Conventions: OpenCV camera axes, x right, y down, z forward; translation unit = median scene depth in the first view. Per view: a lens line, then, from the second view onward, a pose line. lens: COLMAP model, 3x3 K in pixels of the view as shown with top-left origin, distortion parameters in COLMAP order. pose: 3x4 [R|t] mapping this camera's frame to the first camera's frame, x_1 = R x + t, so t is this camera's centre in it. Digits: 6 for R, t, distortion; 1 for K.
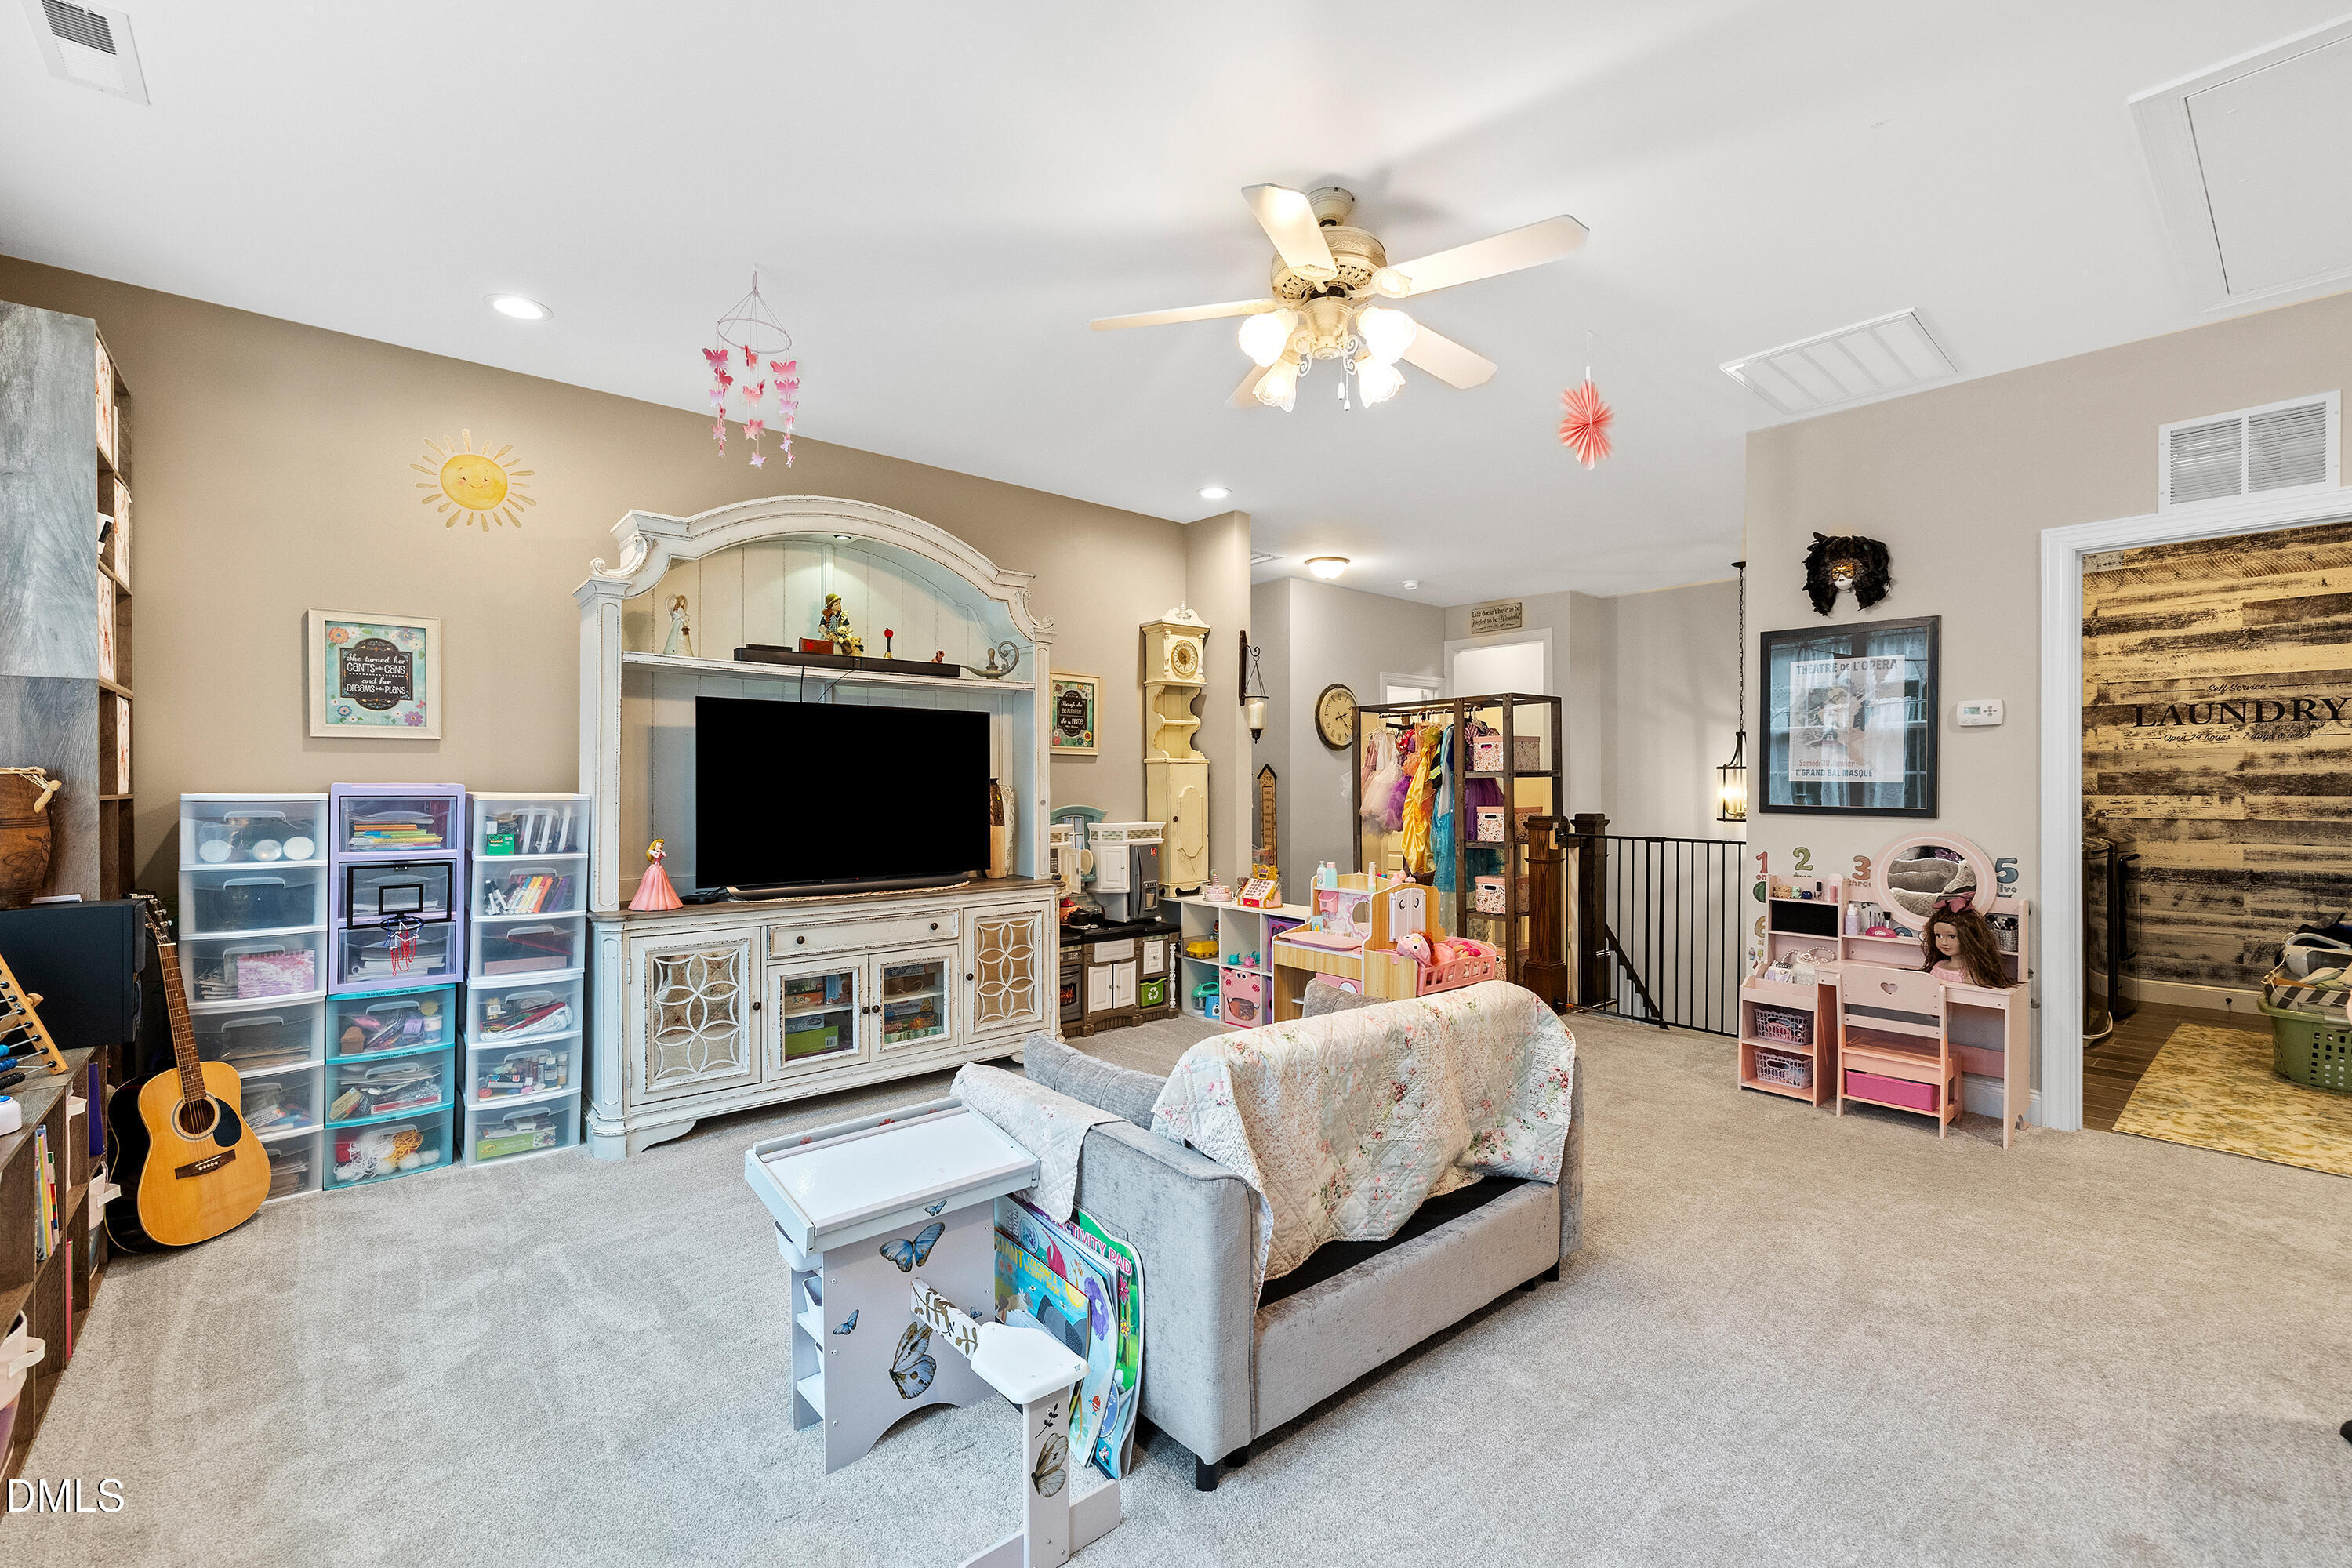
lens RADIAL K [[999.1, 0, 1170.9], [0, 999.1, 776.3], [0, 0, 1]] dist [-0.001630, 0.000360]
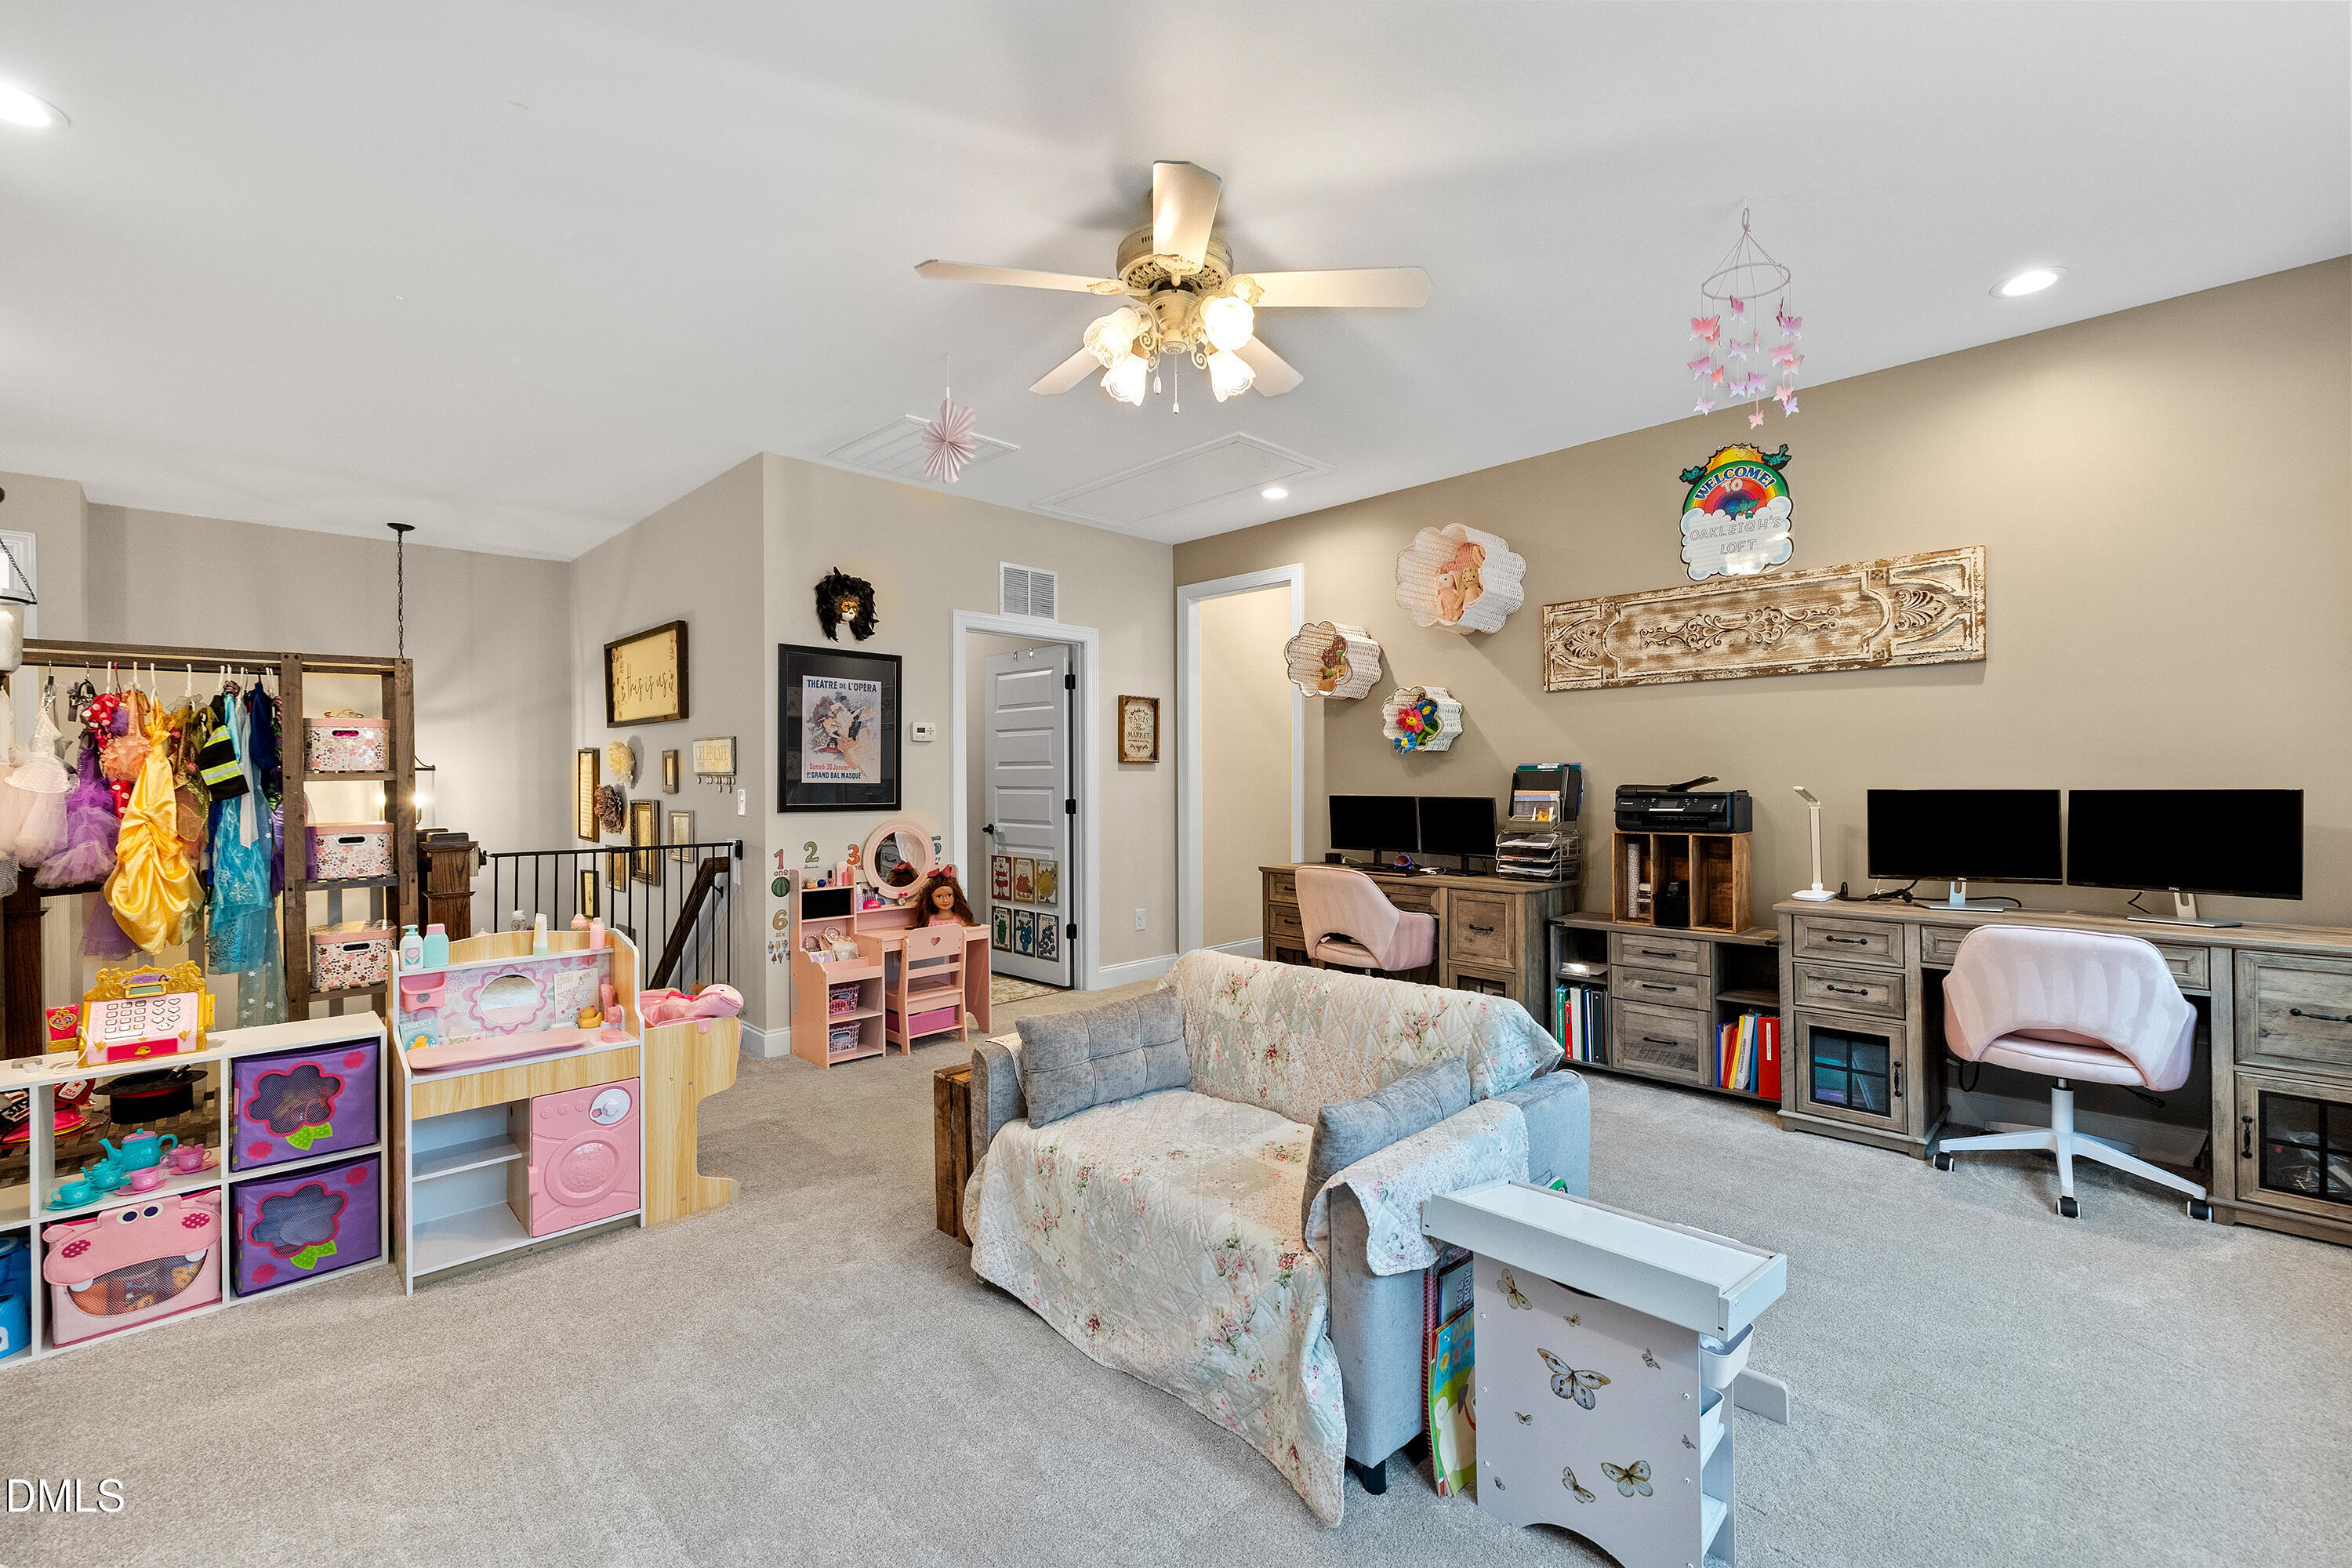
lens RADIAL K [[999.1, 0, 1170.9], [0, 999.1, 776.3], [0, 0, 1]] dist [-0.001630, 0.000360]
pose [[-0.074158, -0.001438, 0.997245, -0.649081], [0.000264, 0.999999, 0.001462, -0.004955], [-0.997246, 0.000372, -0.074158, 0.853417]]
